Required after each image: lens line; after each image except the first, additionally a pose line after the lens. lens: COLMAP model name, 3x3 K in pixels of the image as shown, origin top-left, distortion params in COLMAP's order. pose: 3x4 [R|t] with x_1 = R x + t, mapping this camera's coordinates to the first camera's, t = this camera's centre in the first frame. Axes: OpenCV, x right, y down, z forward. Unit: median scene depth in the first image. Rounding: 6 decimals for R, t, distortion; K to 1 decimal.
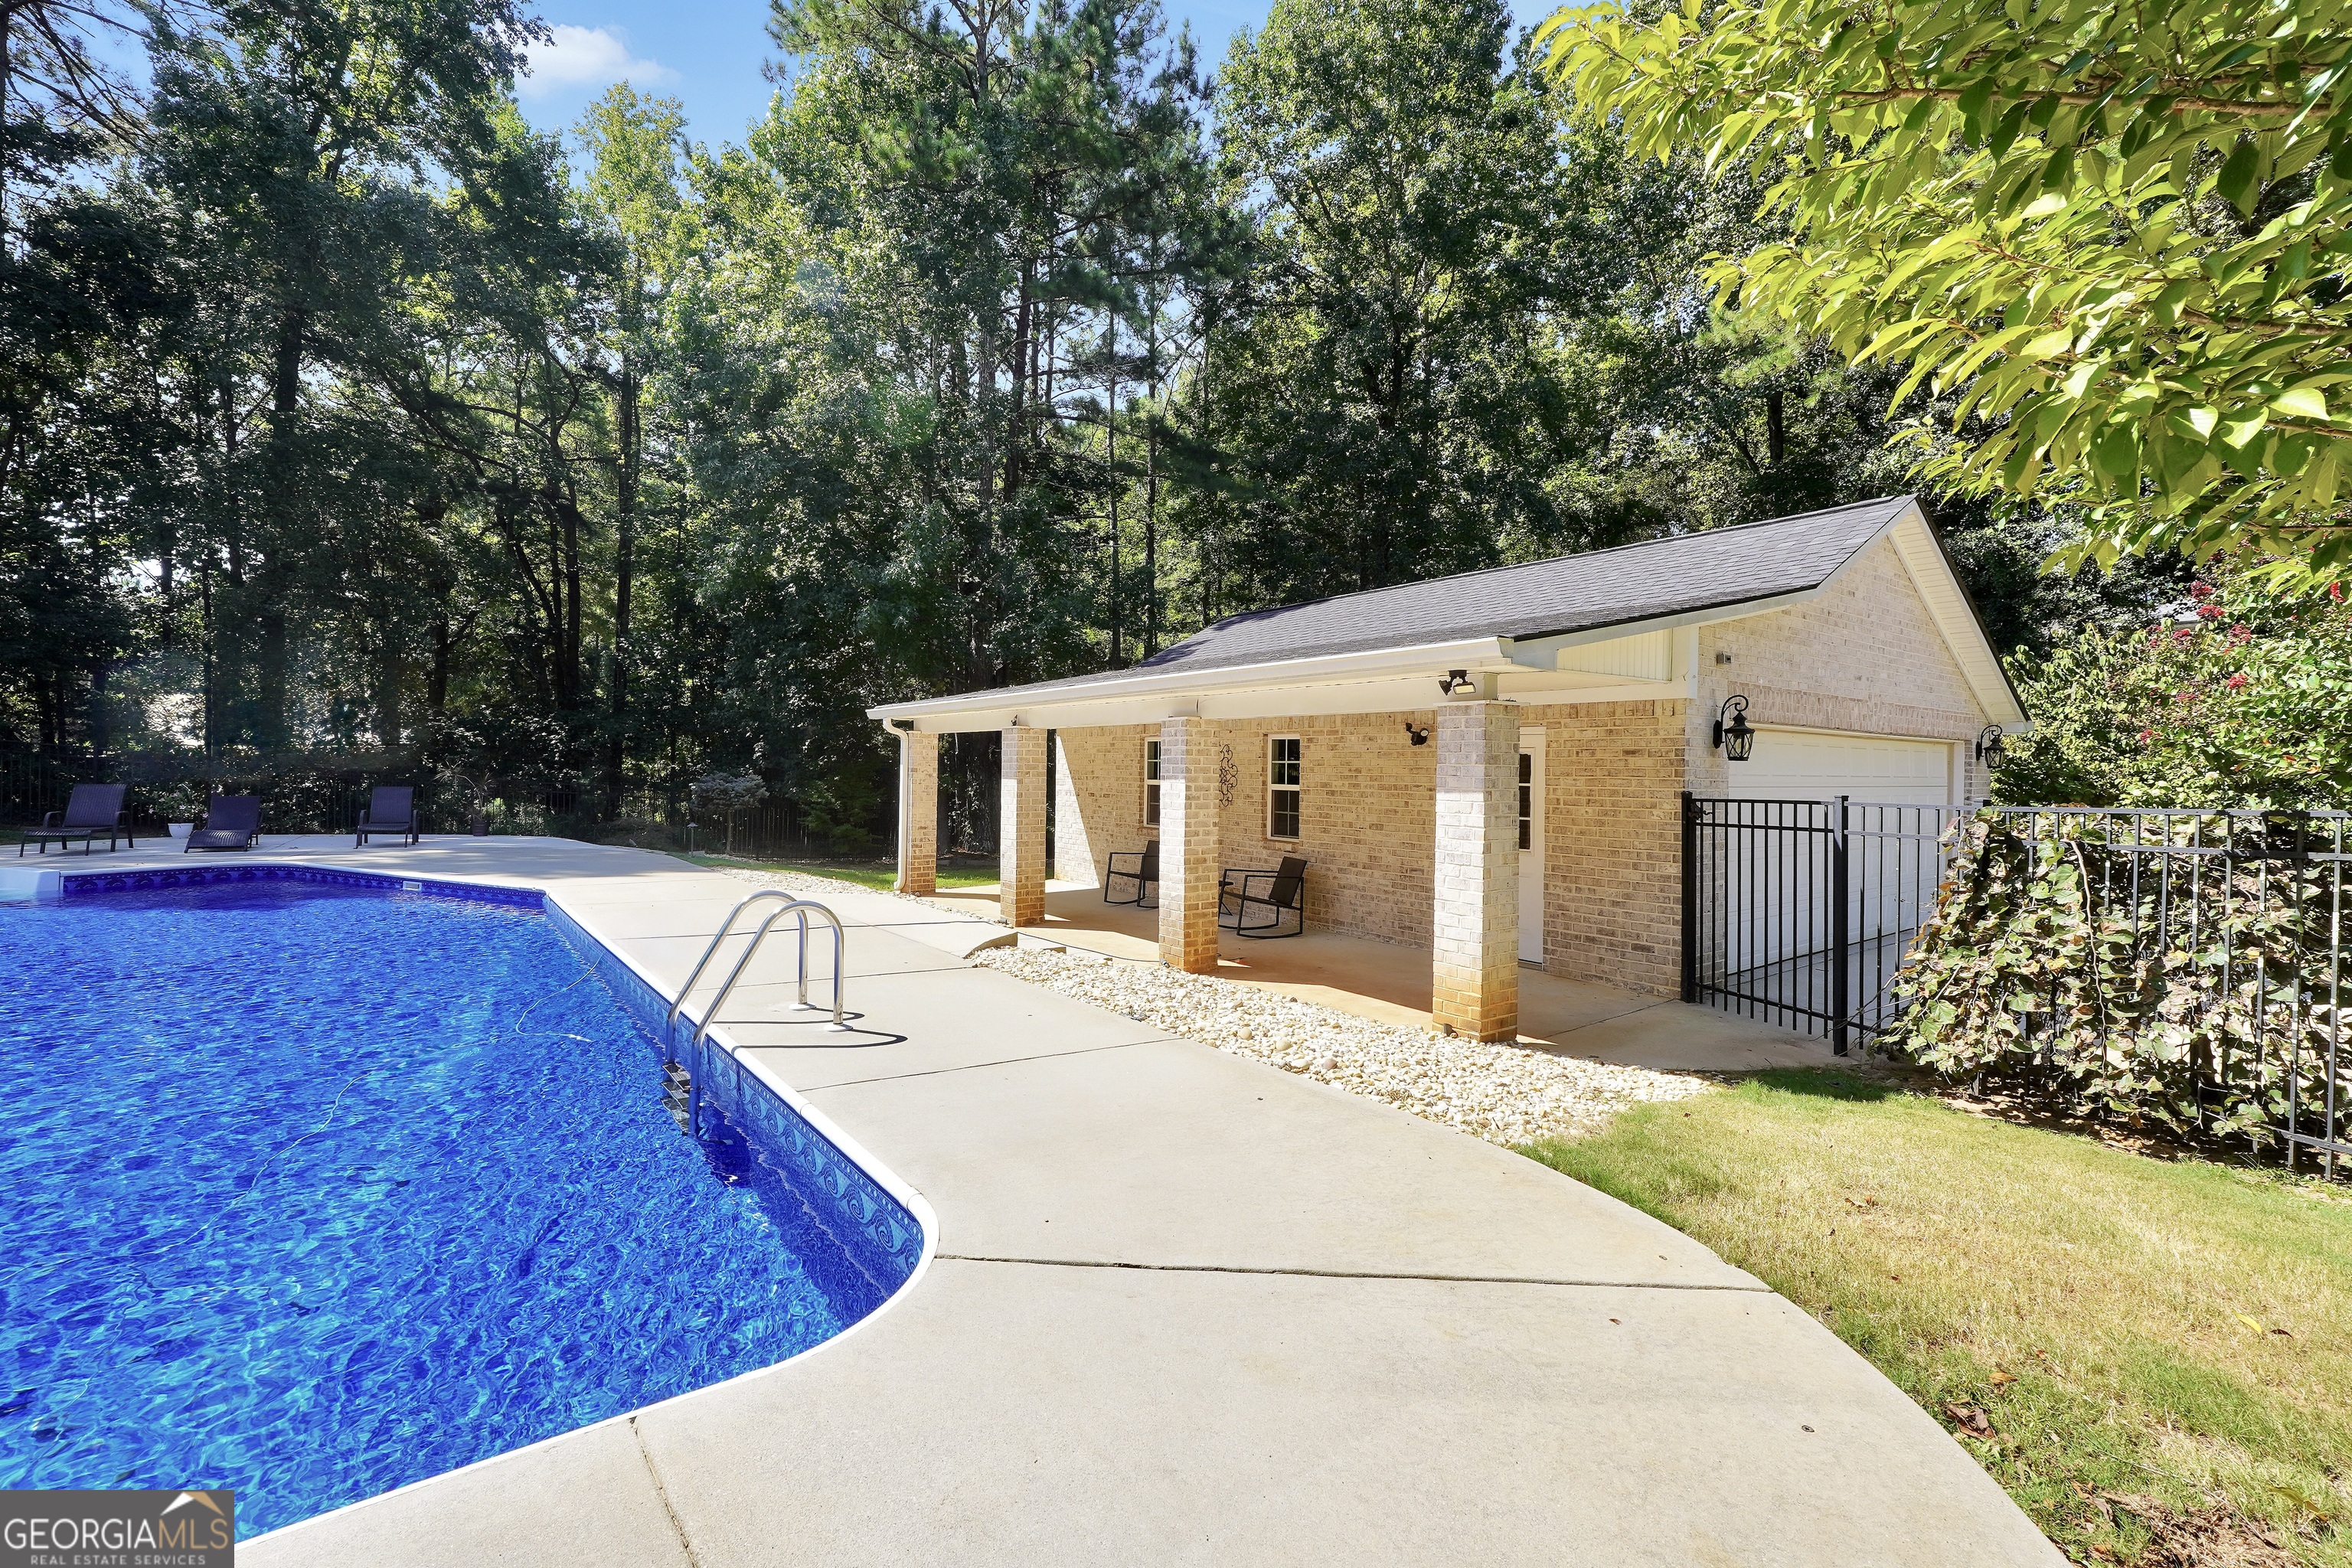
lens RADIAL K [[1001.1, 0, 1136.3], [0, 1001.1, 767.3], [0, 0, 1]] dist [-0.001007, -0.000135]
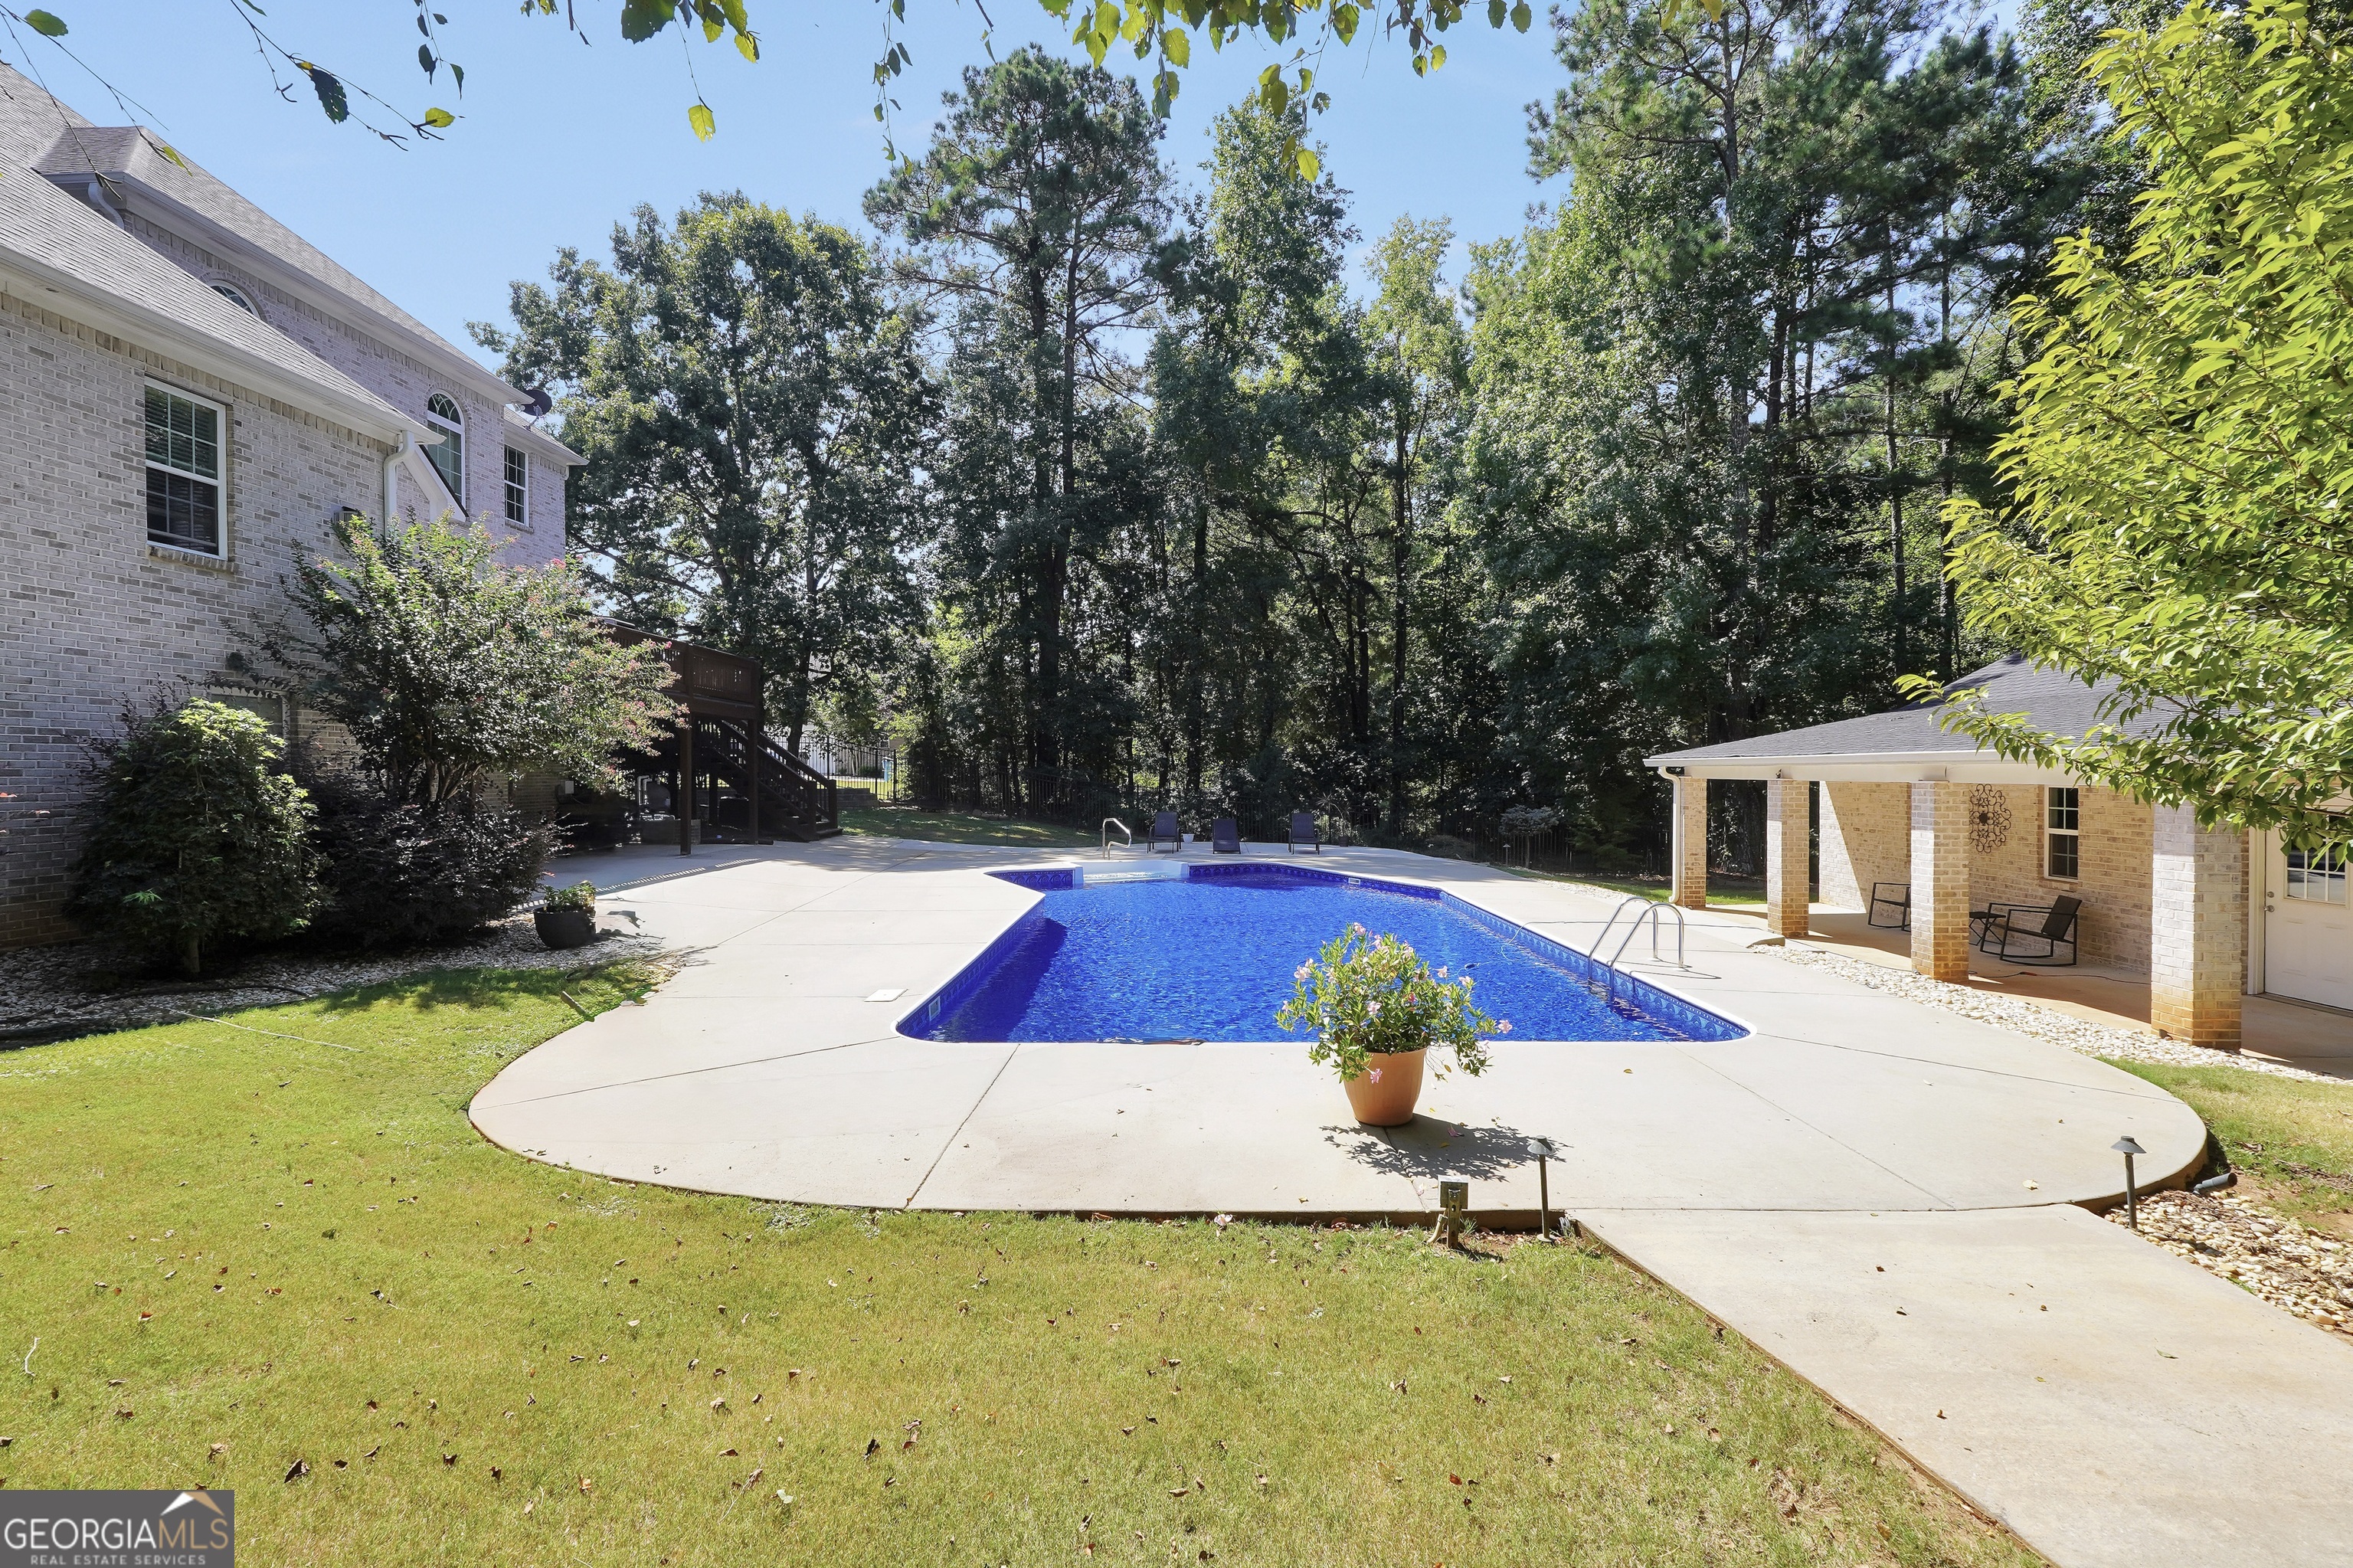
lens RADIAL K [[1005.3, 0, 1176.5], [0, 1005.3, 784.0], [0, 0, 1]] dist [-0.011483, 0.000270]
pose [[0.792111, -0.005987, -0.610348, 0.039511], [0.011028, 0.999929, 0.004503, -0.041181], [0.610277, -0.010298, 0.792121, -0.390370]]
